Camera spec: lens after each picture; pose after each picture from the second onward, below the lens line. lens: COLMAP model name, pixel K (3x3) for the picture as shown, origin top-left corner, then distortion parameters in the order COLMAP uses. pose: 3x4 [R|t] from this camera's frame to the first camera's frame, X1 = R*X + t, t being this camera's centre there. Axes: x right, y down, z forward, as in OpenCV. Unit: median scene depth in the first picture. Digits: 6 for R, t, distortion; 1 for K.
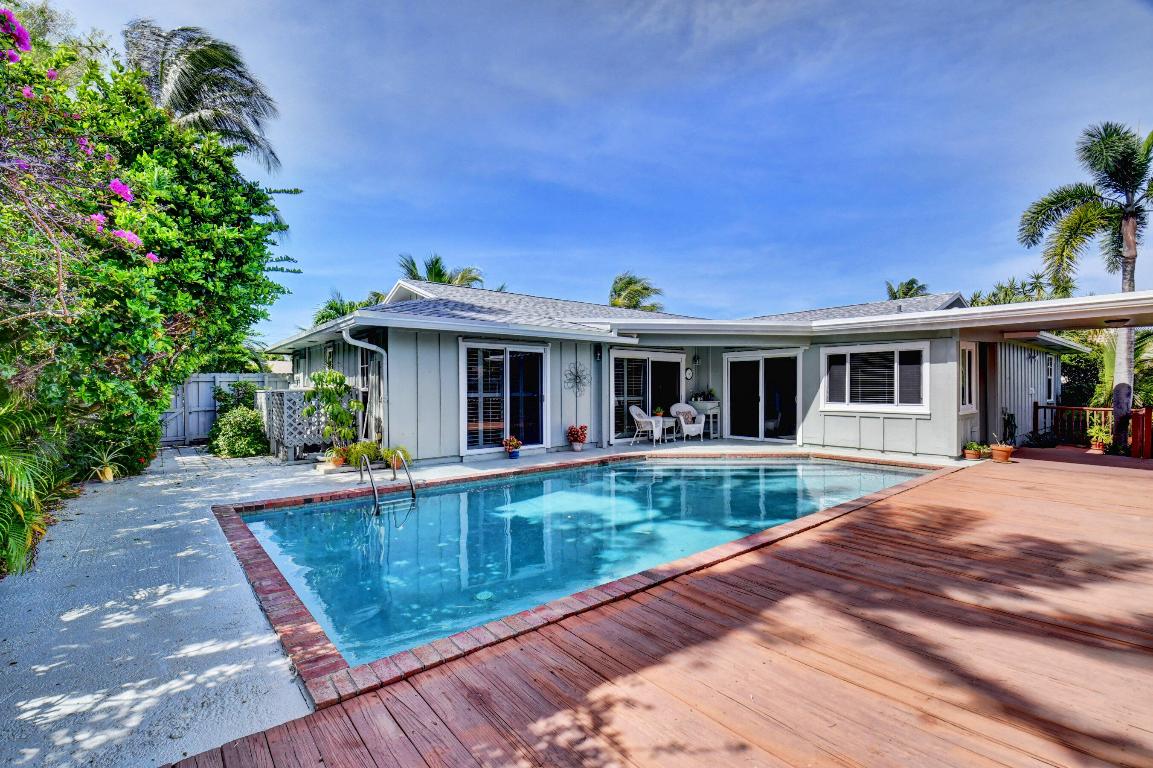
lens RADIAL K [[507.5, 0, 571.5], [0, 507.5, 395.5], [0, 0, 1]] dist [-0.007464, -0.010854]
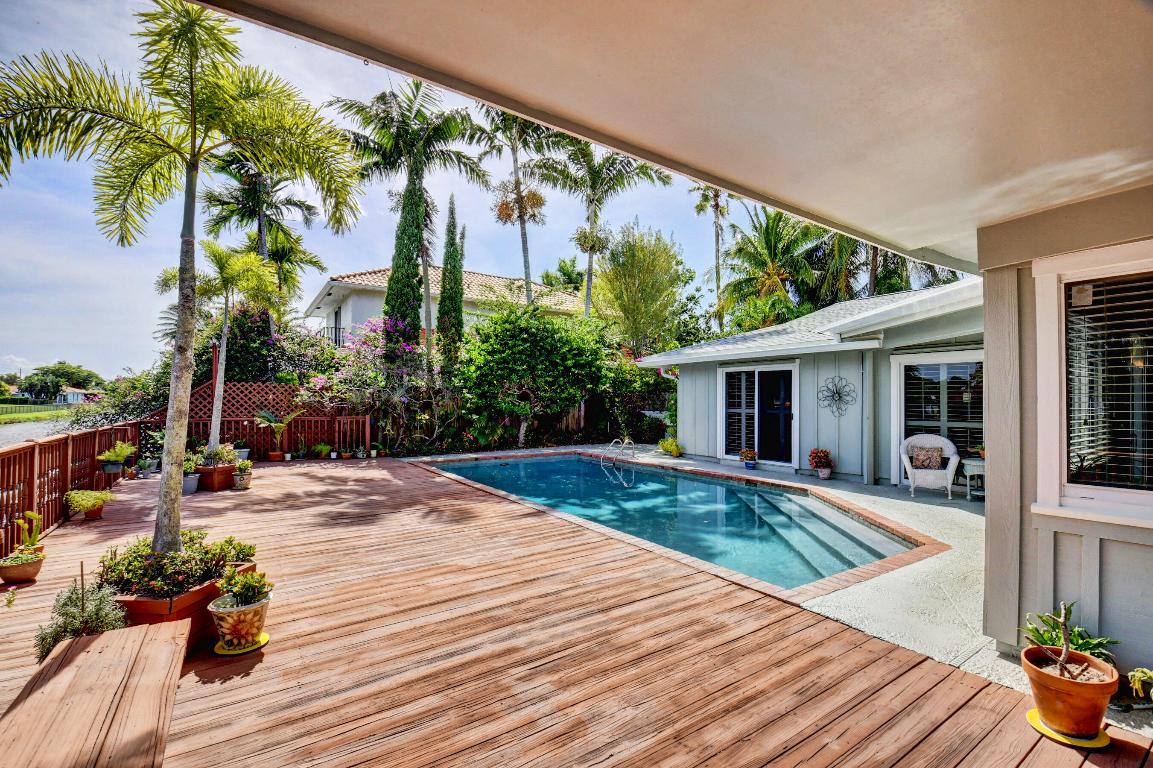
lens RADIAL K [[507.5, 0, 566.5], [0, 507.5, 385.7], [0, 0, 1]] dist [-0.007464, -0.010854]
pose [[-0.104444, -0.027301, -0.994156, 0.944451], [-0.023092, 0.999420, -0.025019, -0.018903], [0.994263, 0.020344, -0.105014, 0.657559]]
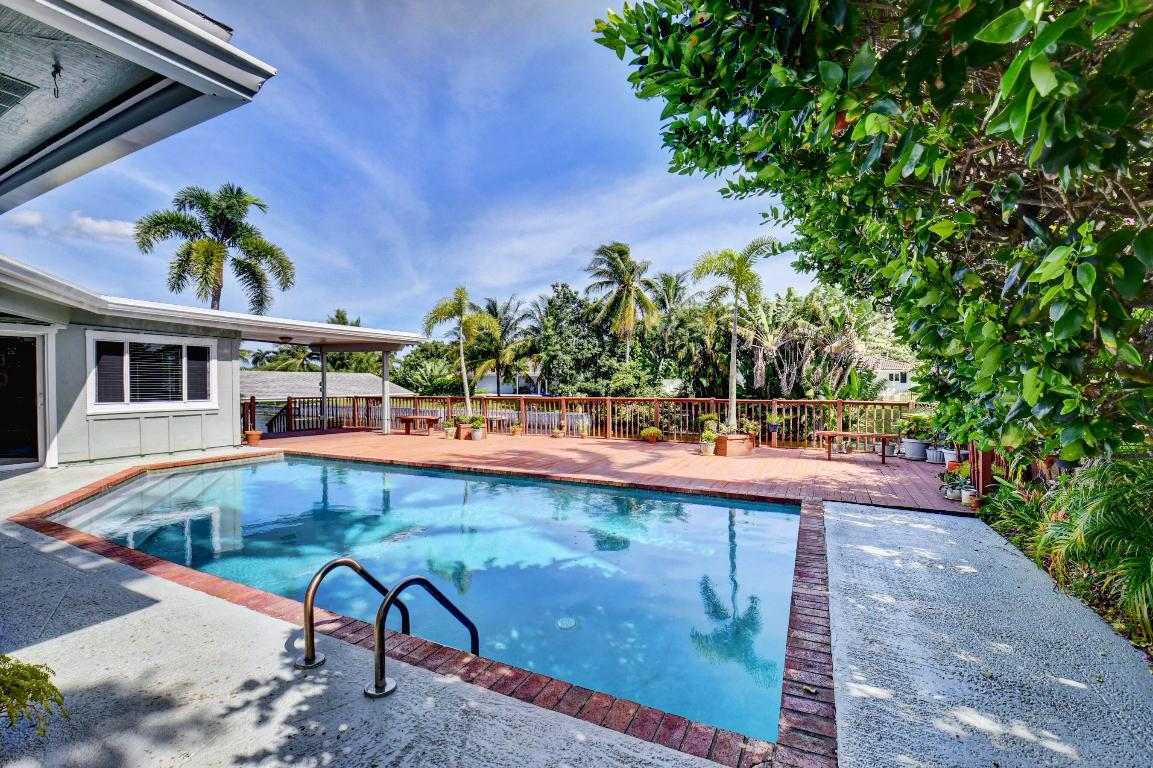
lens RADIAL K [[507.5, 0, 574.5], [0, 507.5, 415.1], [0, 0, 1]] dist [-0.007464, -0.010854]
pose [[-0.415459, -0.051620, 0.908146, -0.485896], [0.019820, 0.997638, 0.065775, -0.004162], [-0.909396, 0.045326, -0.413454, 0.670713]]
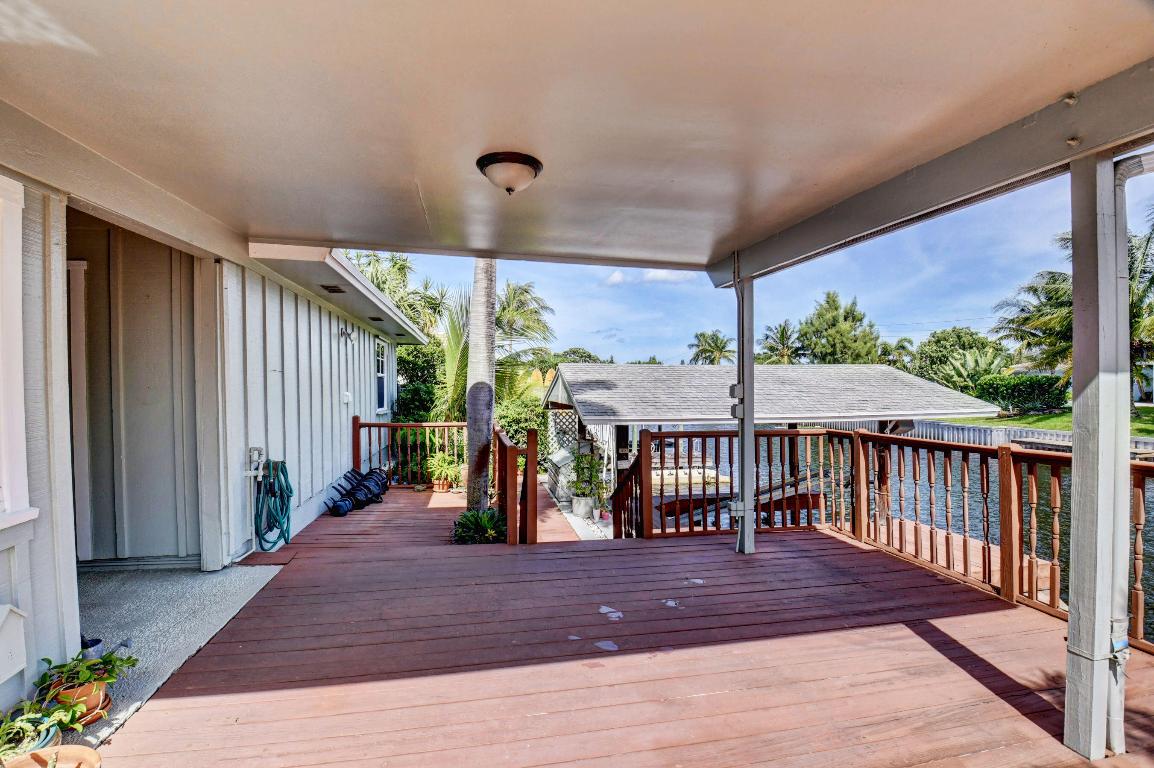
lens RADIAL K [[507.9, 0, 573.6], [0, 507.9, 389.6], [0, 0, 1]] dist [-0.007464, -0.010854]
pose [[0.460988, -0.007198, 0.887377, 0.678292], [0.020156, 0.999794, -0.002361, -0.014343], [-0.887178, 0.018974, 0.461038, 0.658397]]
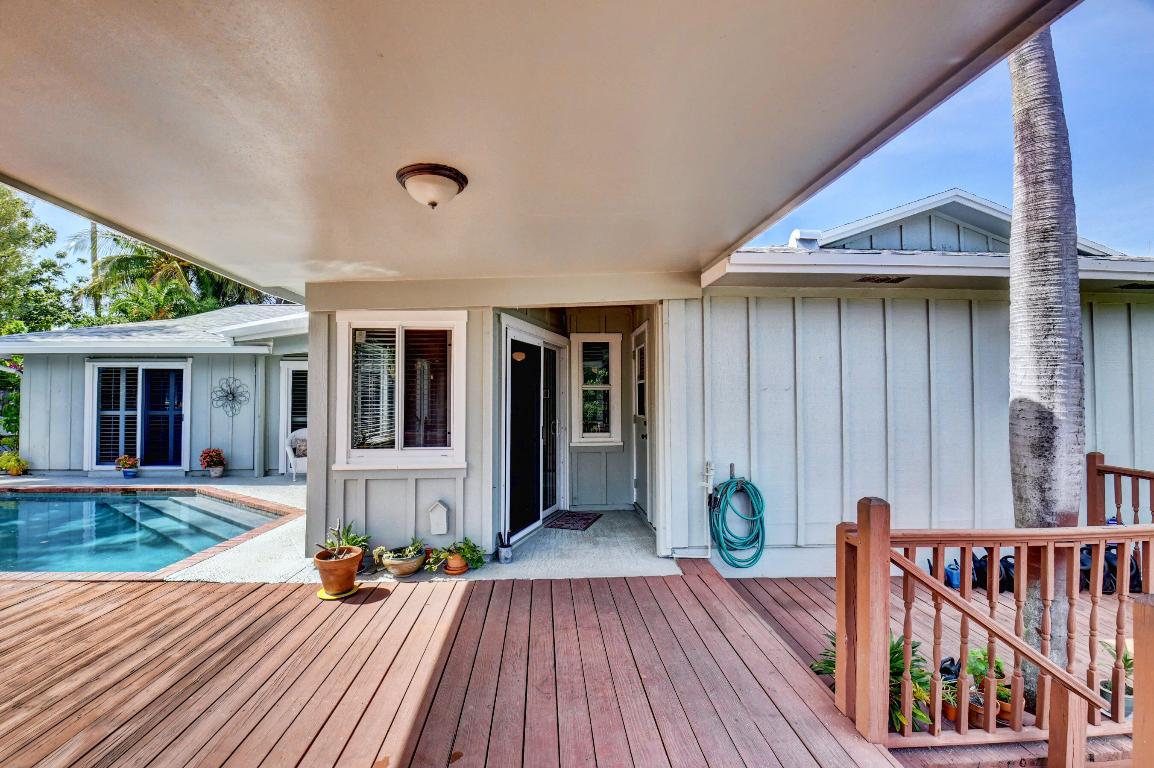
lens RADIAL K [[507.9, 0, 569.9], [0, 507.9, 395.0], [0, 0, 1]] dist [-0.007464, -0.010854]
pose [[0.811601, -0.007019, -0.584170, 1.058254], [-0.011781, 0.999528, -0.028377, -0.017649], [0.584093, 0.029912, 0.811135, 0.647482]]
